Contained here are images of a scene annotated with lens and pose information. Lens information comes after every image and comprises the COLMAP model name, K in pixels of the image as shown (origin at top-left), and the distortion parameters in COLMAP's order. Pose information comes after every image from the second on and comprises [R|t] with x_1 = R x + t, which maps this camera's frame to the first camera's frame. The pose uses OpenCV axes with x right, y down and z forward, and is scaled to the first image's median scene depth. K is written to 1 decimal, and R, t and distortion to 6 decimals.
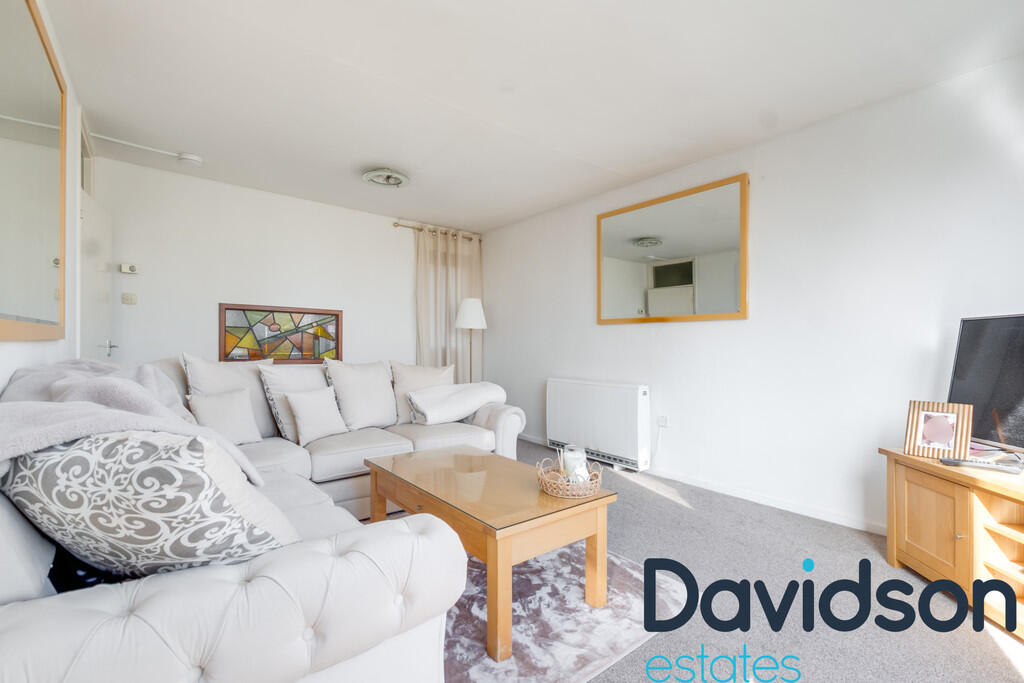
lens RADIAL K [[431.8, 0, 508.2], [0, 431.8, 341.7], [0, 0, 1]] dist [0.001672, 0.000058]
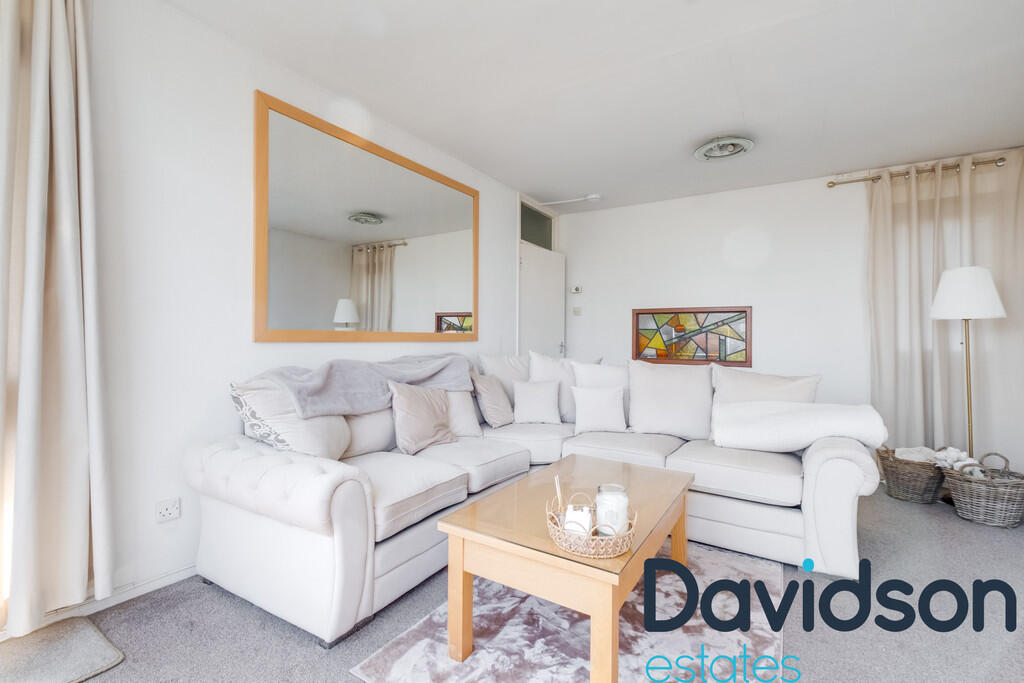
lens RADIAL K [[457.4, 0, 509.2], [0, 457.4, 339.9], [0, 0, 1]] dist [-0.002089, -0.000241]
pose [[0.336825, -0.007426, -0.941538, 0.343000], [0.001365, 0.999972, -0.007398, 0.001628], [0.941566, 0.001207, 0.336826, 0.250724]]
